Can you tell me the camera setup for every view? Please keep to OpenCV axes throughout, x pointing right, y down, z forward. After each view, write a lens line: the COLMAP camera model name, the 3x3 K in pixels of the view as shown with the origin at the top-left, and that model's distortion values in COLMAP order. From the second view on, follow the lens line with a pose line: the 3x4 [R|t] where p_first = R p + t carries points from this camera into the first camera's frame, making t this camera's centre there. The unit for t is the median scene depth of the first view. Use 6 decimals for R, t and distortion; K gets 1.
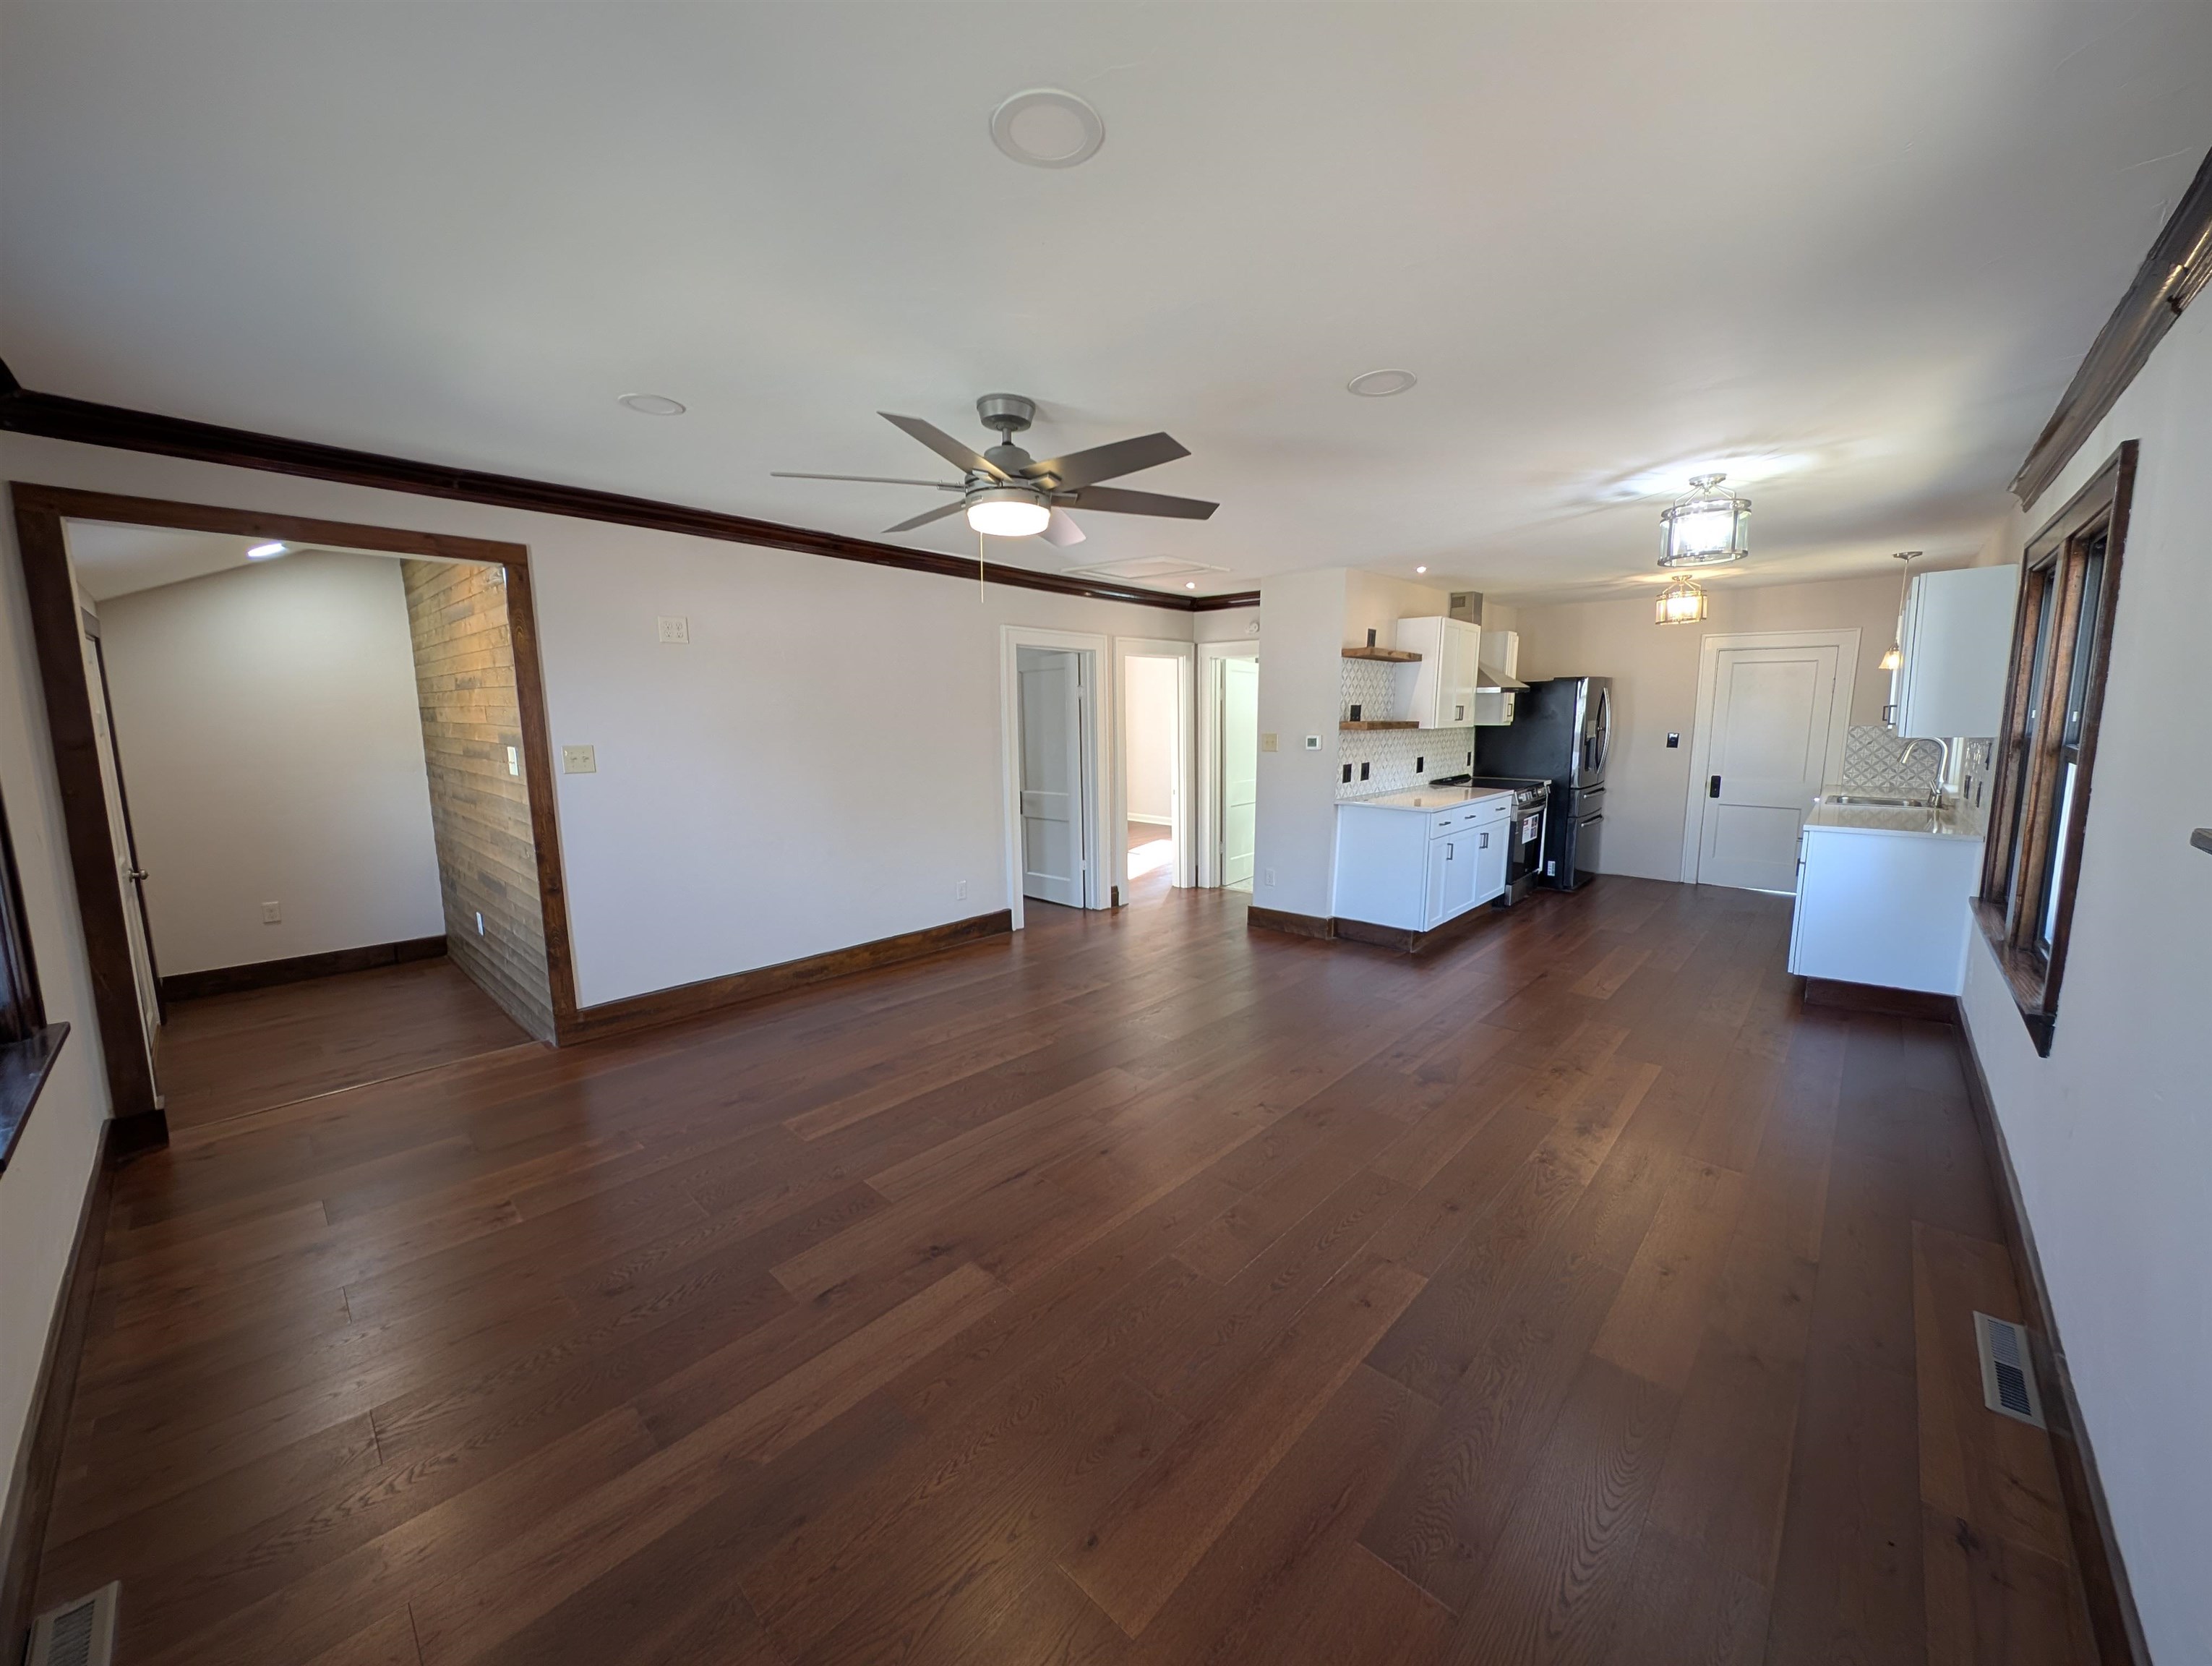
lens RADIAL K [[824.4, 0, 1114.8], [0, 824.4, 836.6], [0, 0, 1]] dist [0.002632, 0.000205]
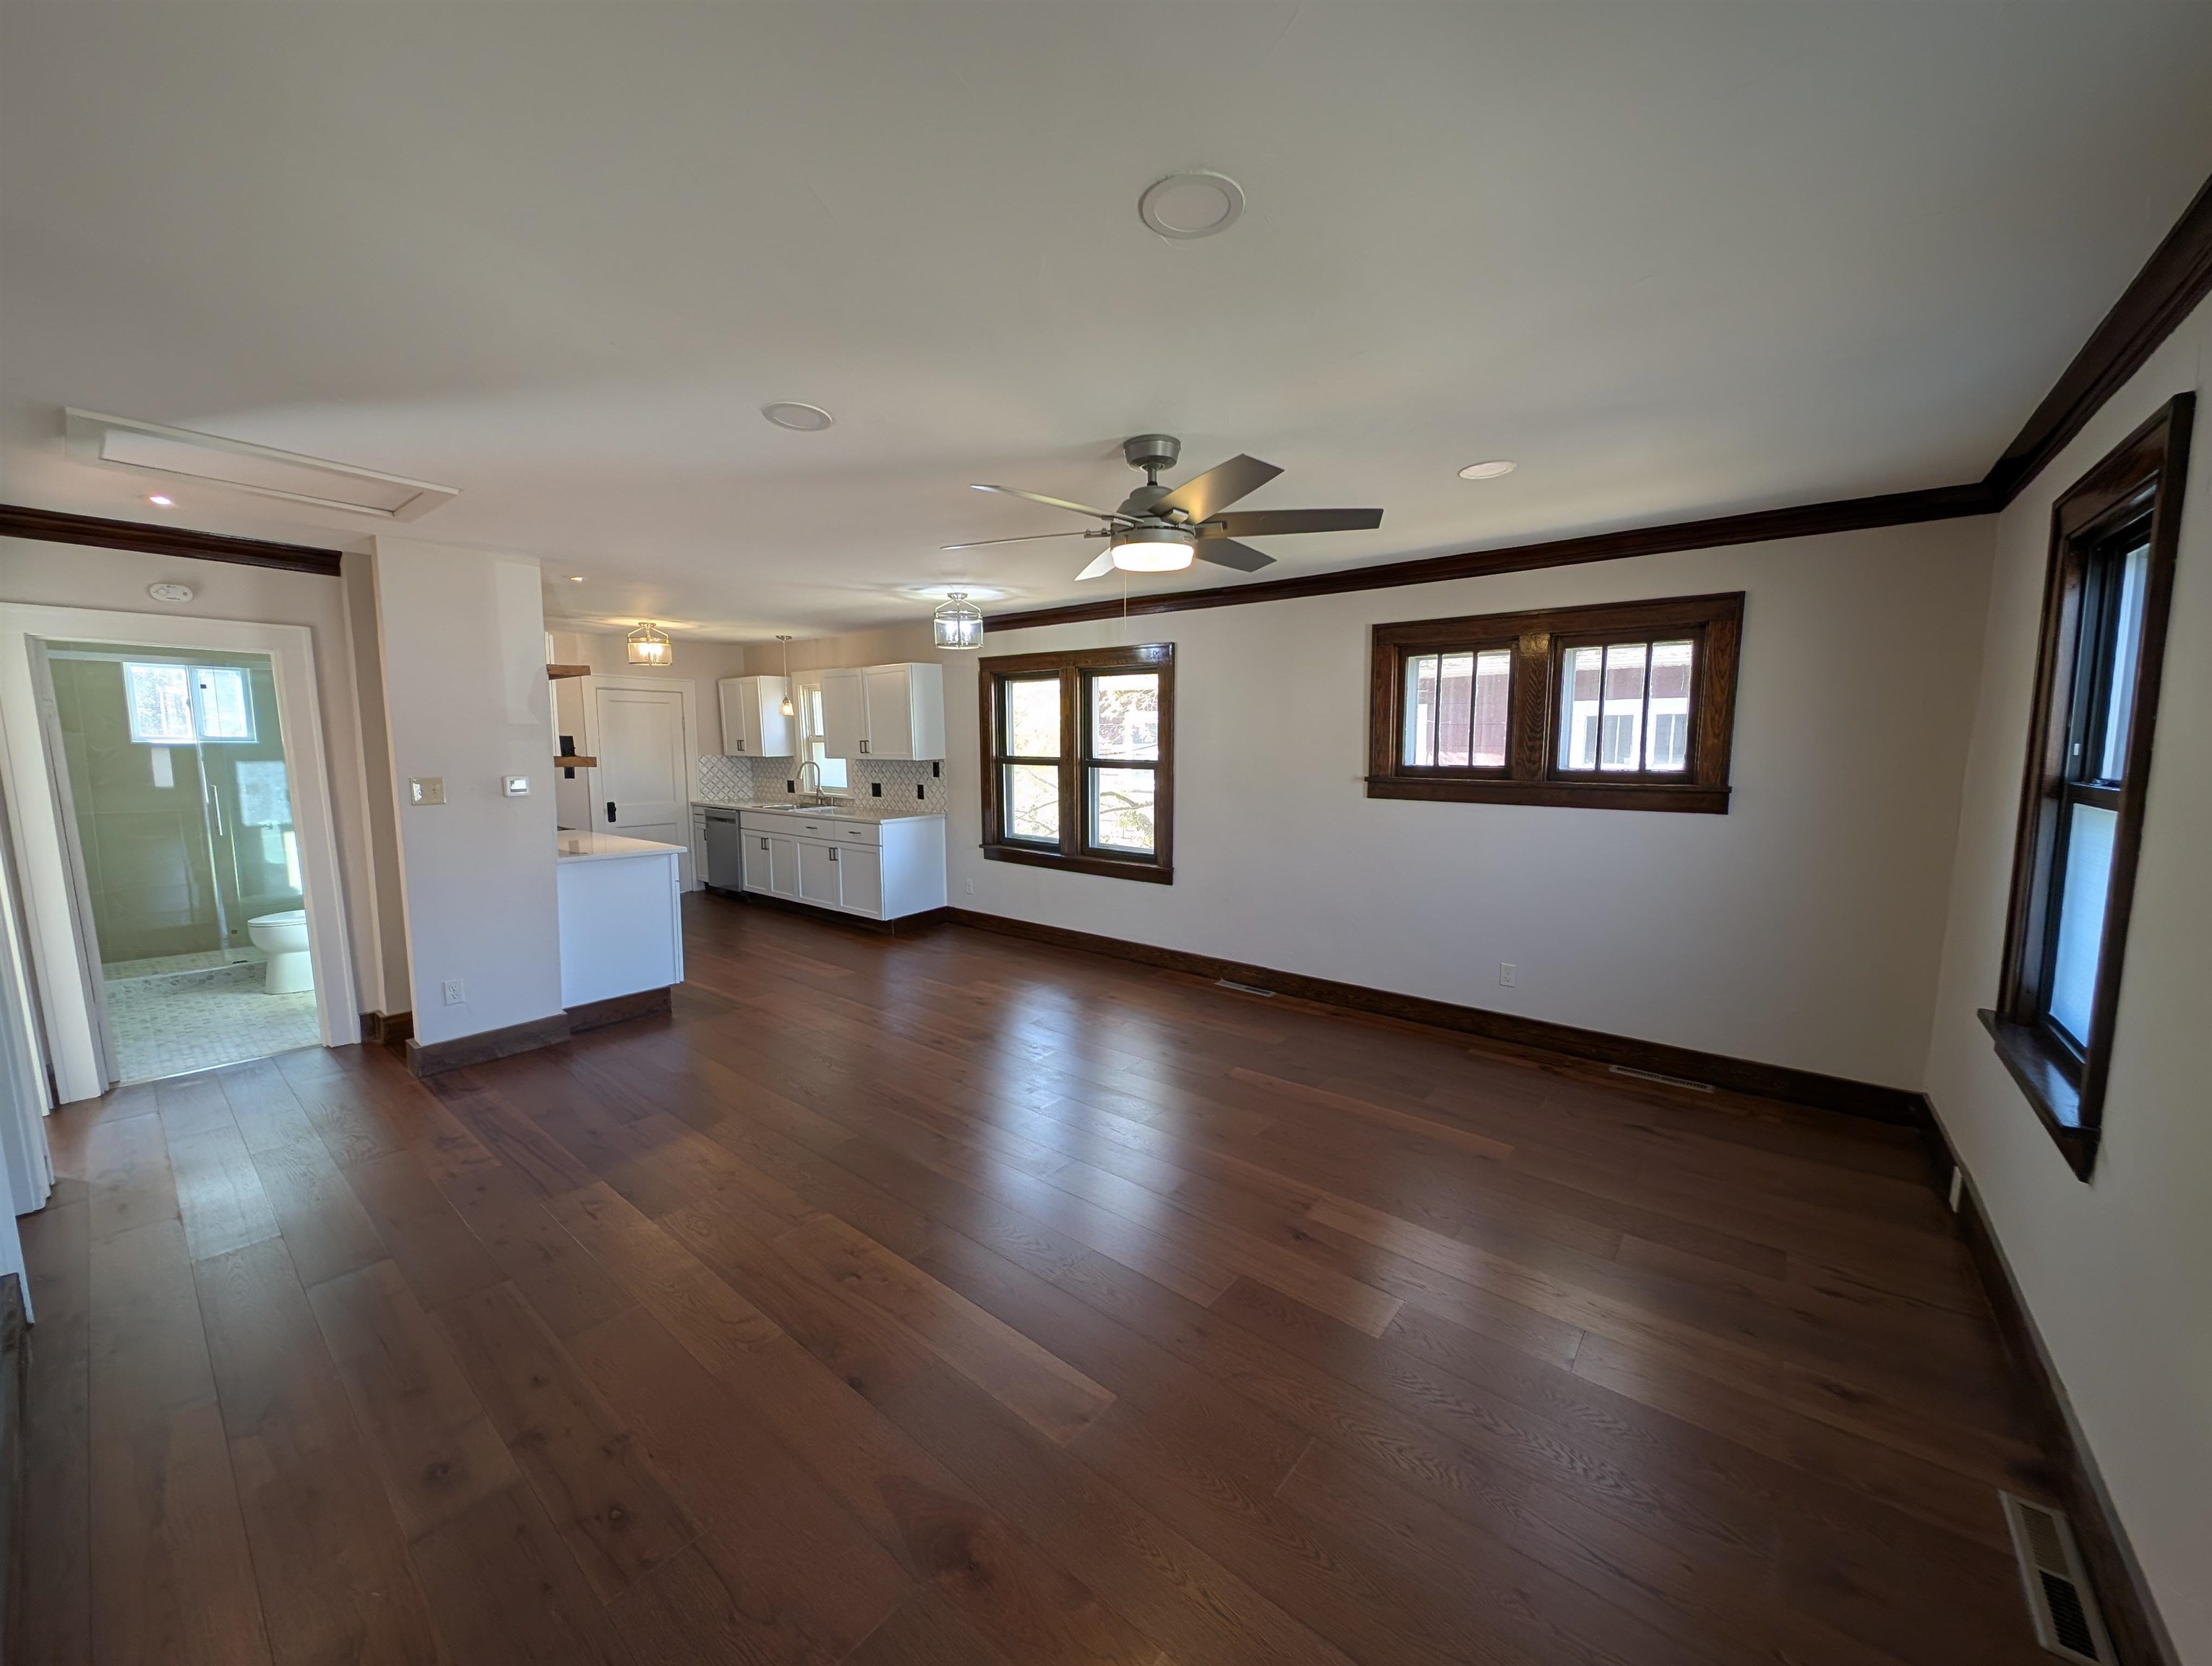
lens RADIAL K [[824.4, 0, 1104.5], [0, 824.4, 836.7], [0, 0, 1]] dist [0.002632, 0.000205]
pose [[-0.062774, -0.111095, 0.991825, -0.516539], [0.144800, 0.982256, 0.119188, -0.080689], [-0.987468, 0.151098, -0.045574, 0.512834]]
